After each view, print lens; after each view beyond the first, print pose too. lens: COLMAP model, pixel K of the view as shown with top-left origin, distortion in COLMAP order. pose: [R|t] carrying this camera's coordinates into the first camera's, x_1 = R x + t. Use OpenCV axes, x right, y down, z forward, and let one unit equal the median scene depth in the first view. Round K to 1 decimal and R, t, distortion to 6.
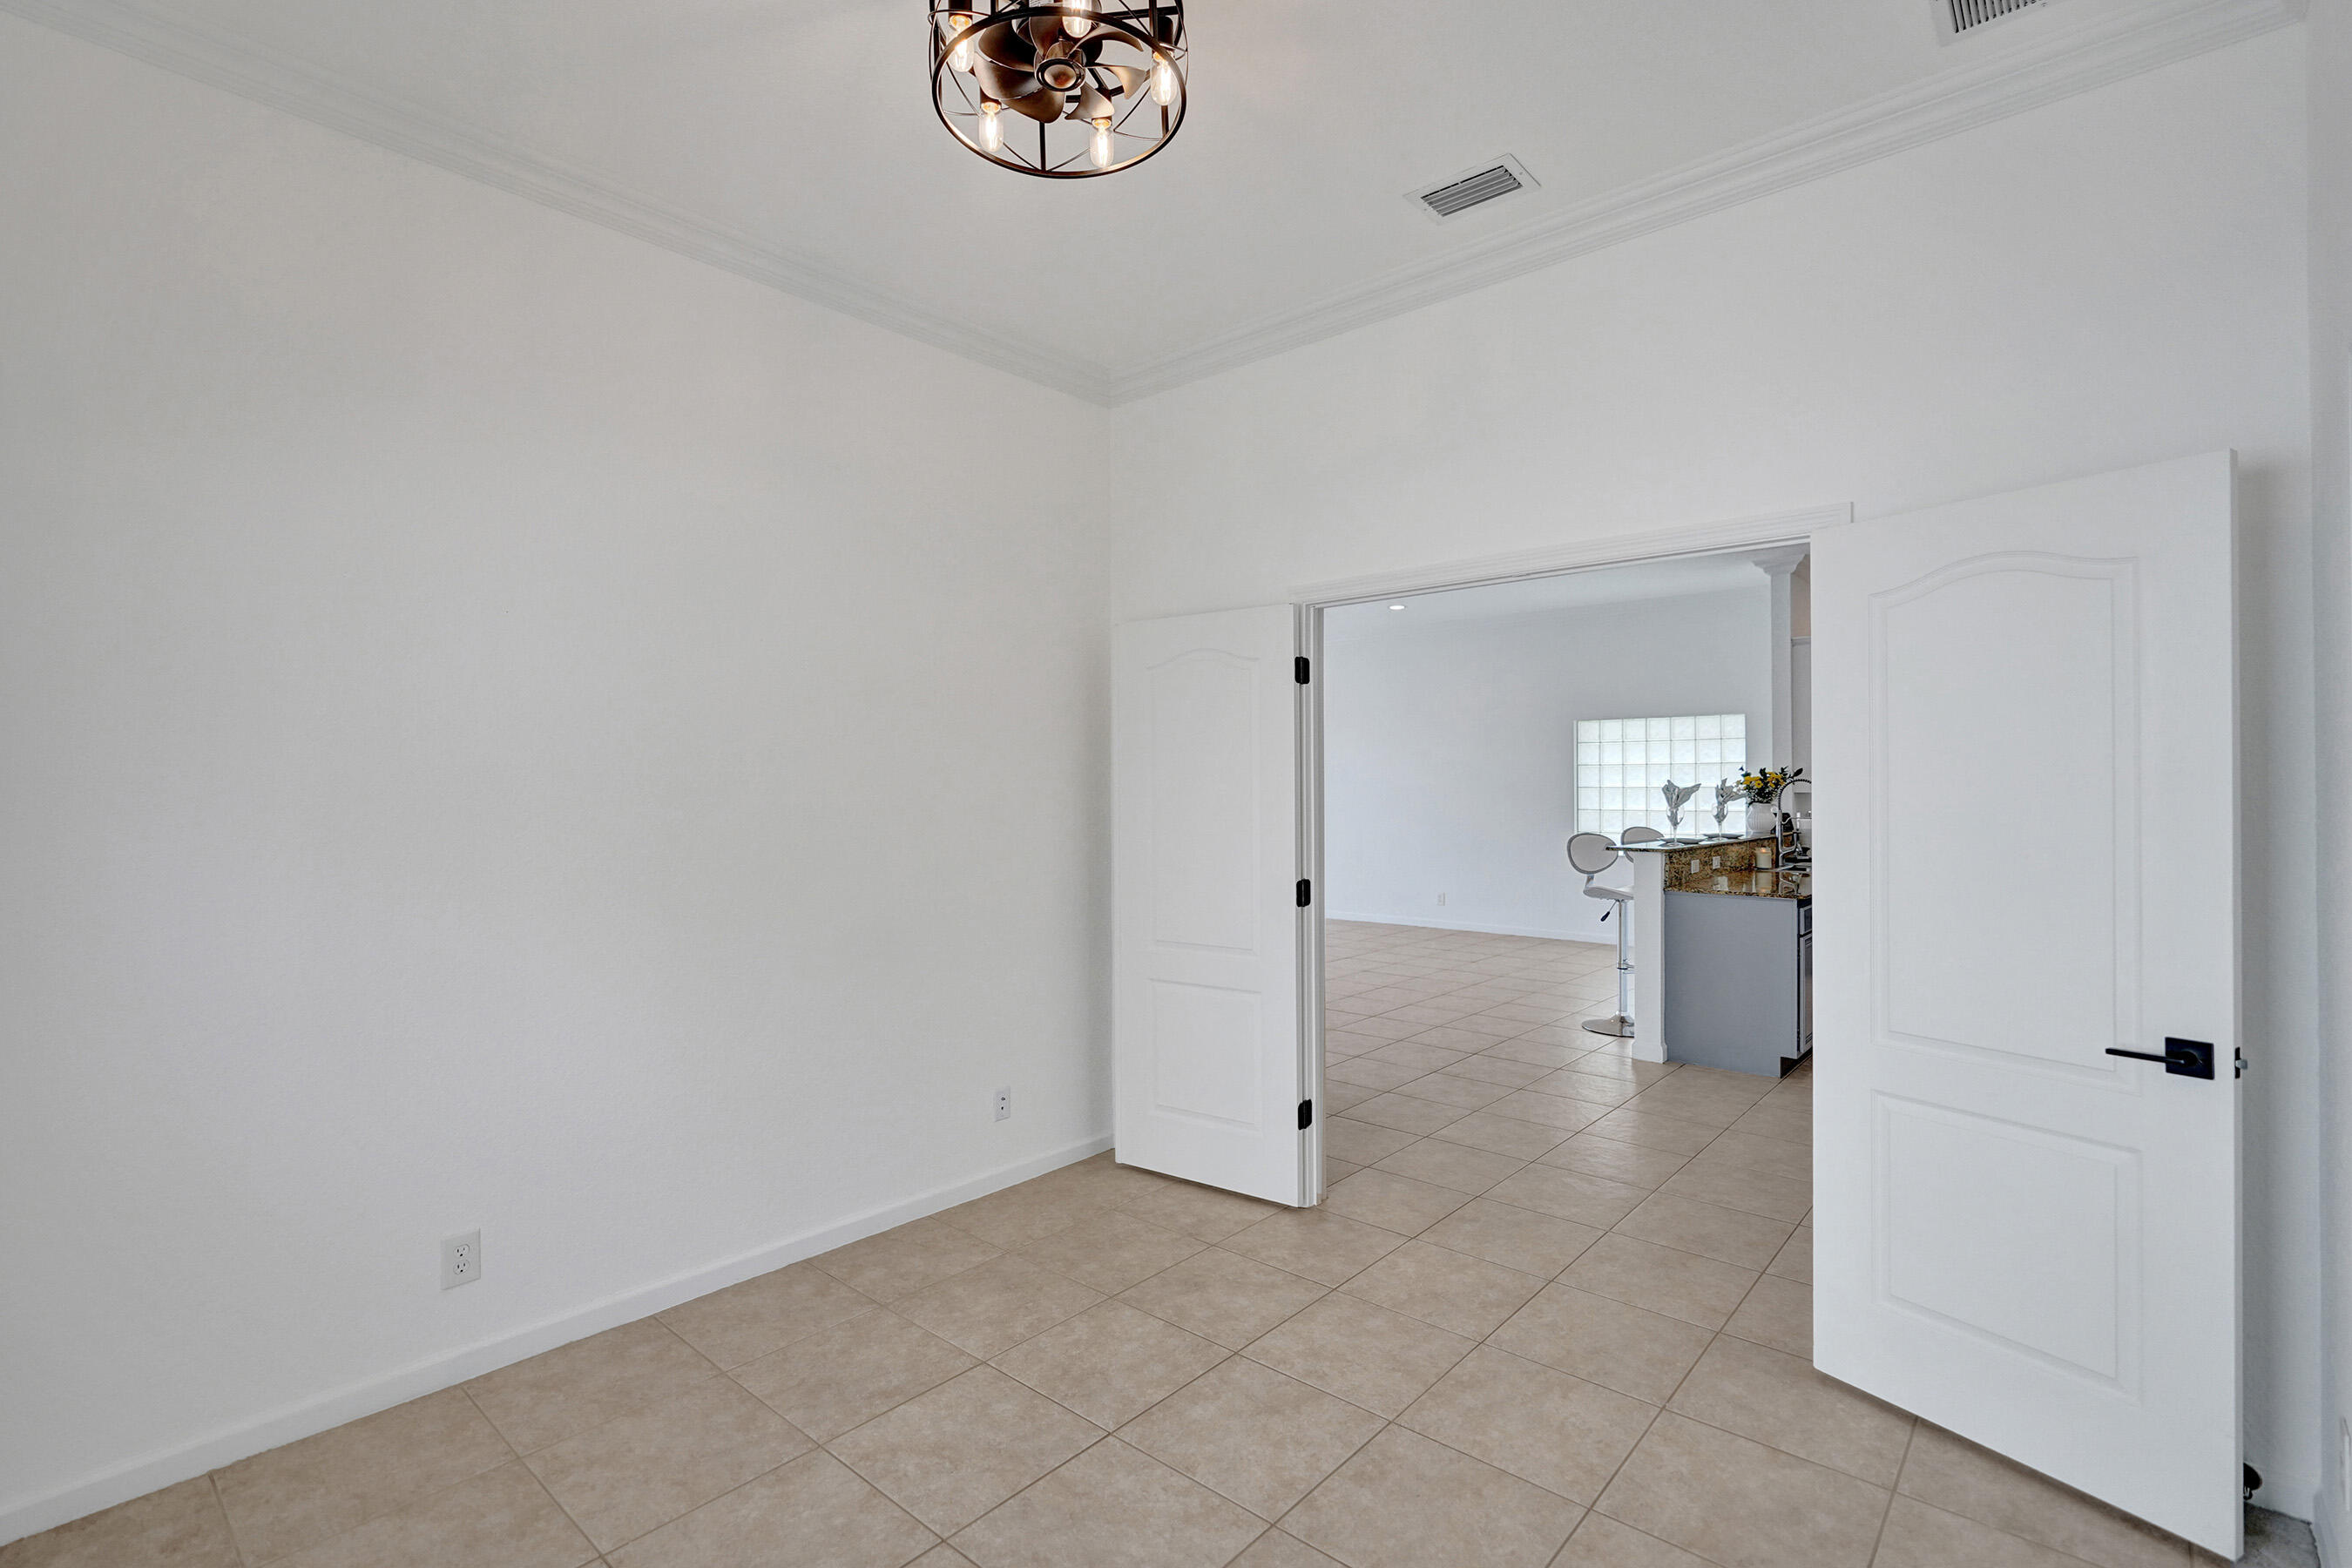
lens RADIAL K [[1073.6, 0, 1181.0], [0, 1073.6, 778.4], [0, 0, 1]] dist [-0.000311, 0.000607]
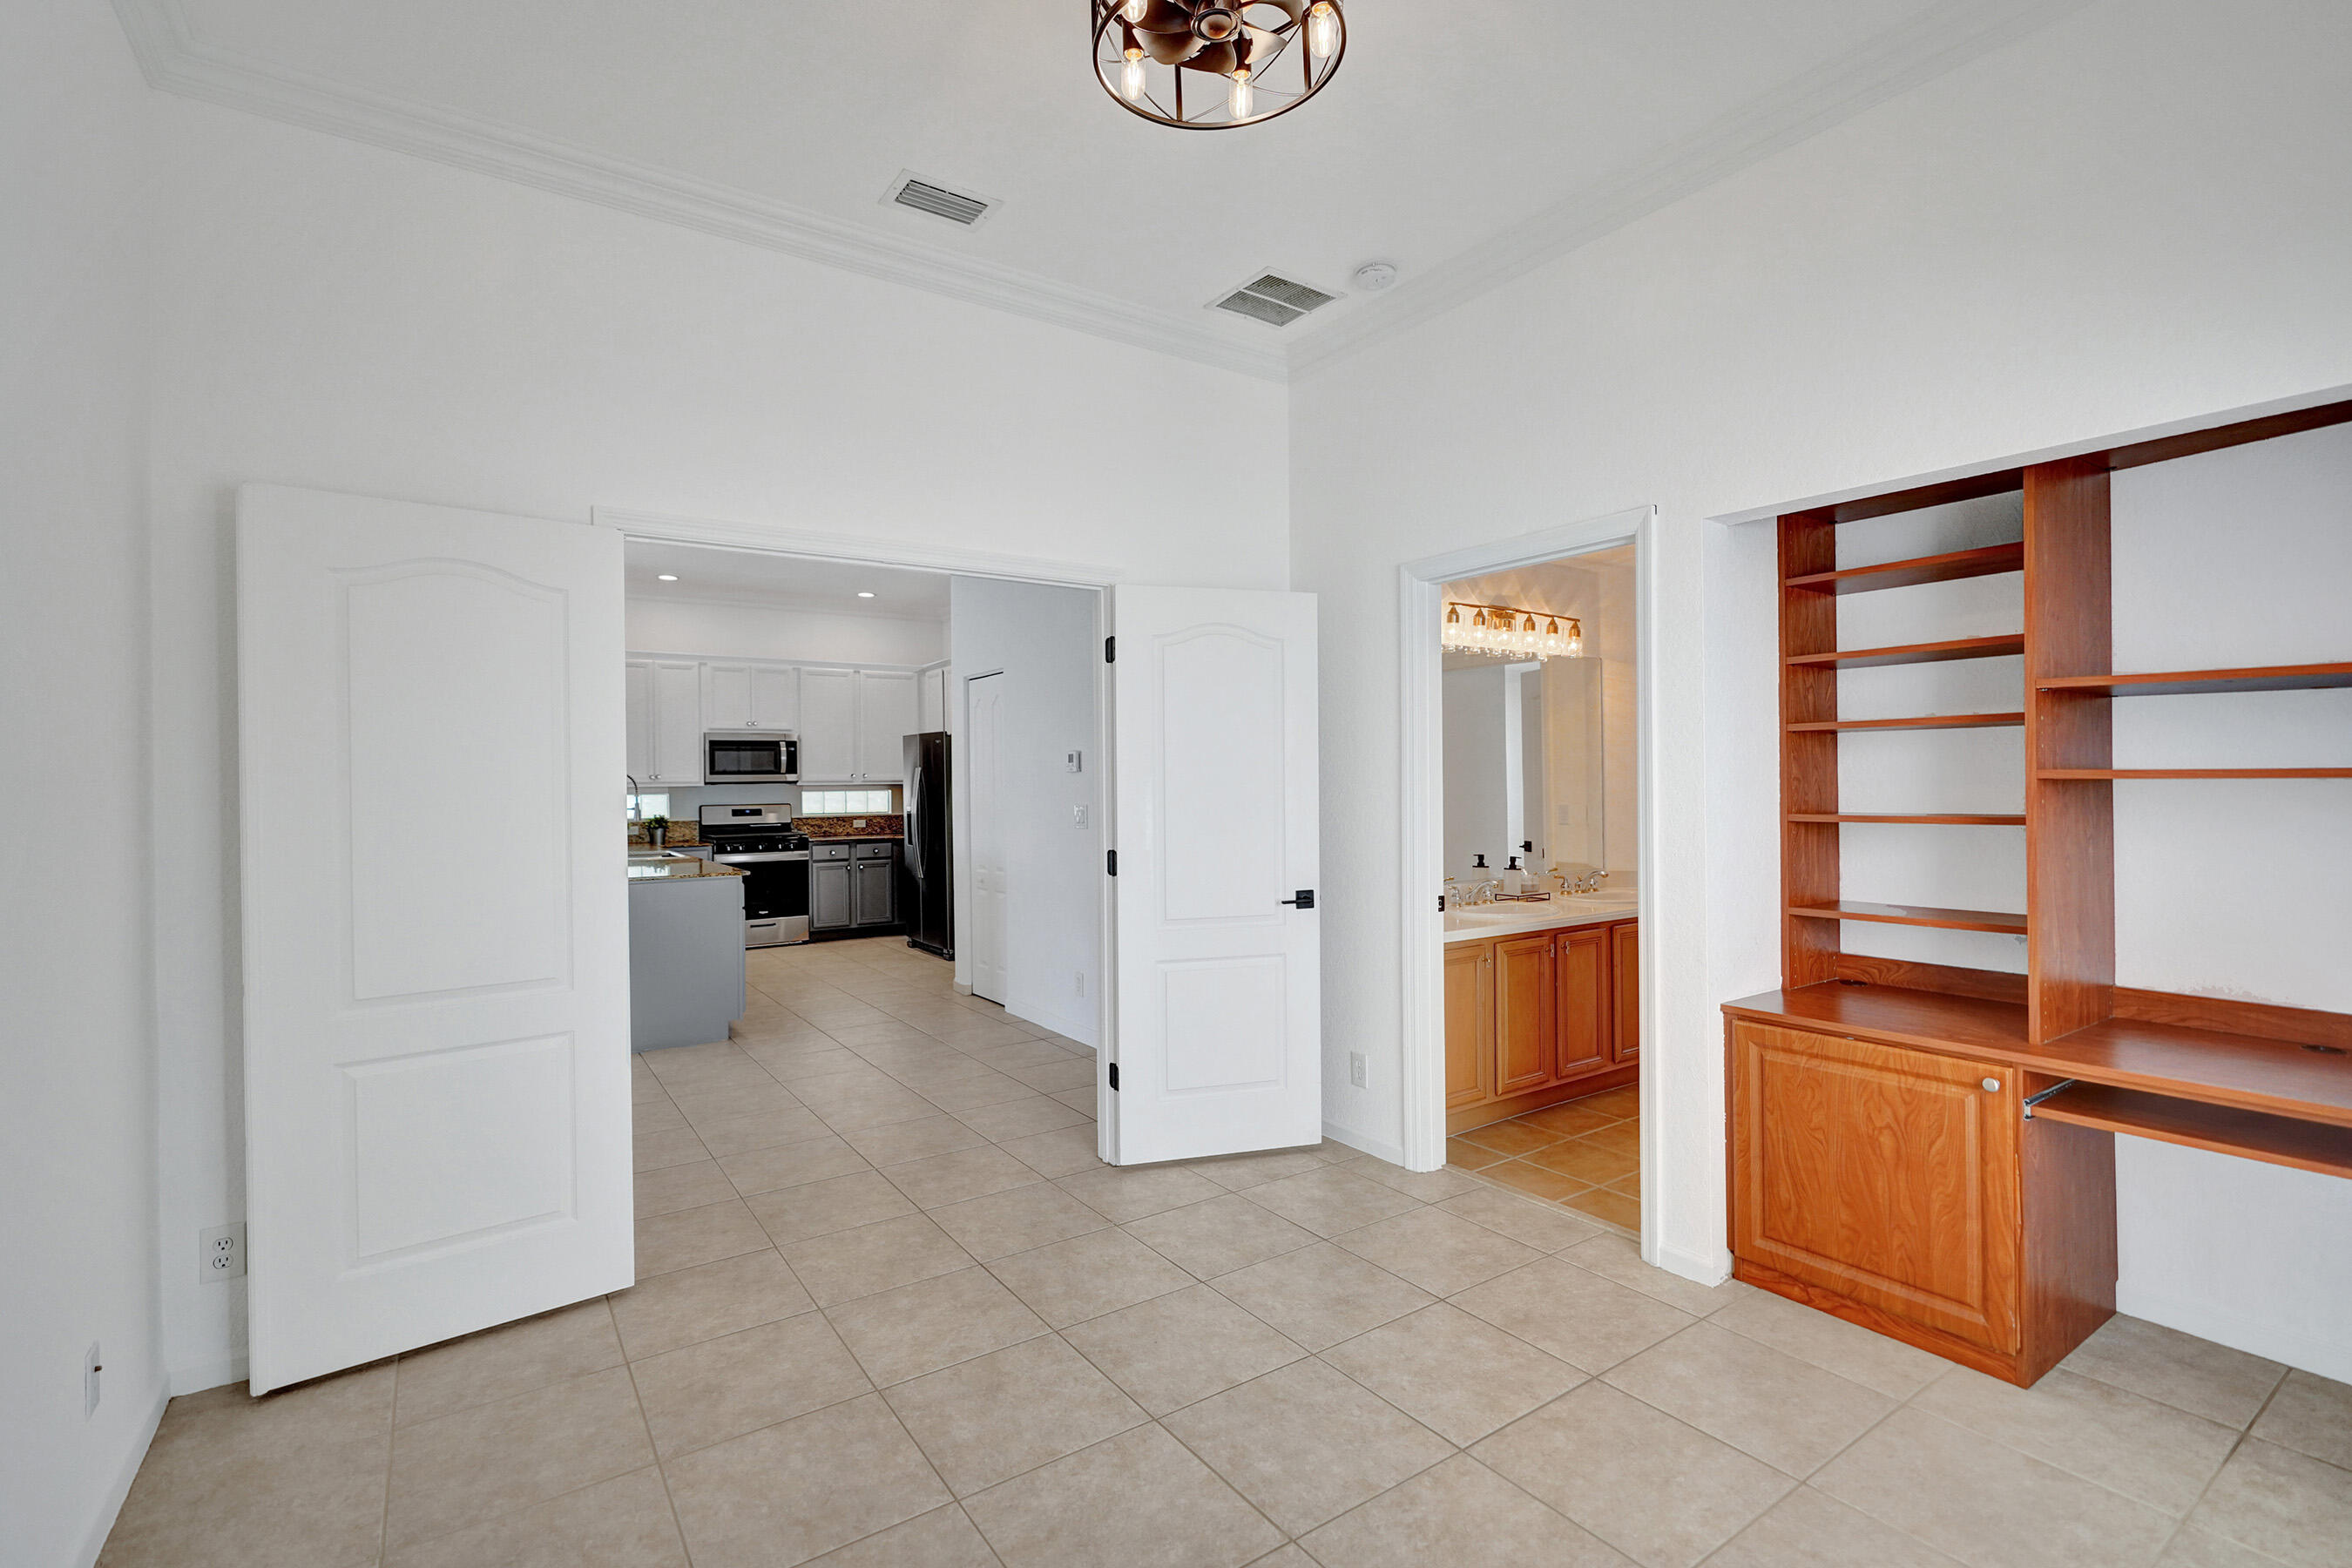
lens RADIAL K [[1073.6, 0, 1175.2], [0, 1073.6, 776.9], [0, 0, 1]] dist [-0.000311, 0.000607]
pose [[0.249490, 0.003961, 0.968369, -0.752949], [0.001653, 0.999988, -0.004516, 0.033065], [-0.968376, 0.002728, 0.249480, 0.543465]]
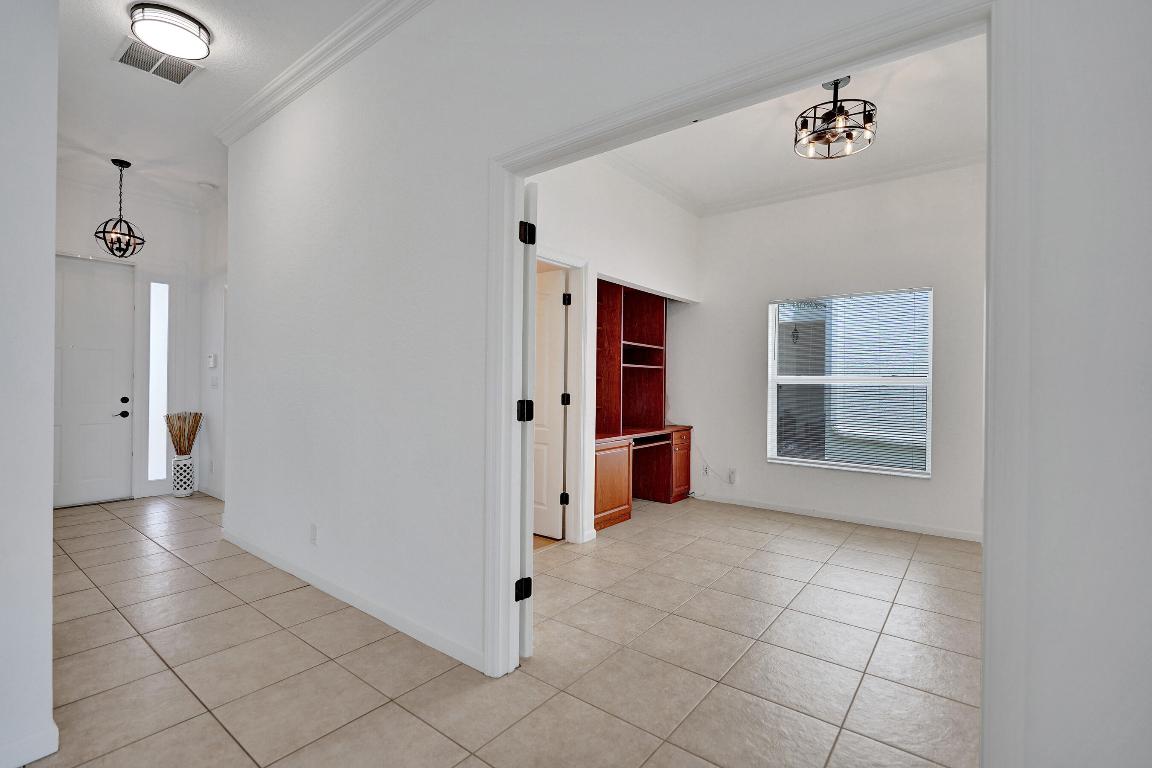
lens RADIAL K [[525.8, 0, 572.3], [0, 525.8, 383.5], [0, 0, 1]] dist [-0.000311, 0.000607]
pose [[-0.998275, -0.006301, -0.058371, 0.550463], [-0.005663, 0.999923, -0.011084, 0.105712], [0.058437, -0.010734, -0.998233, 1.790609]]
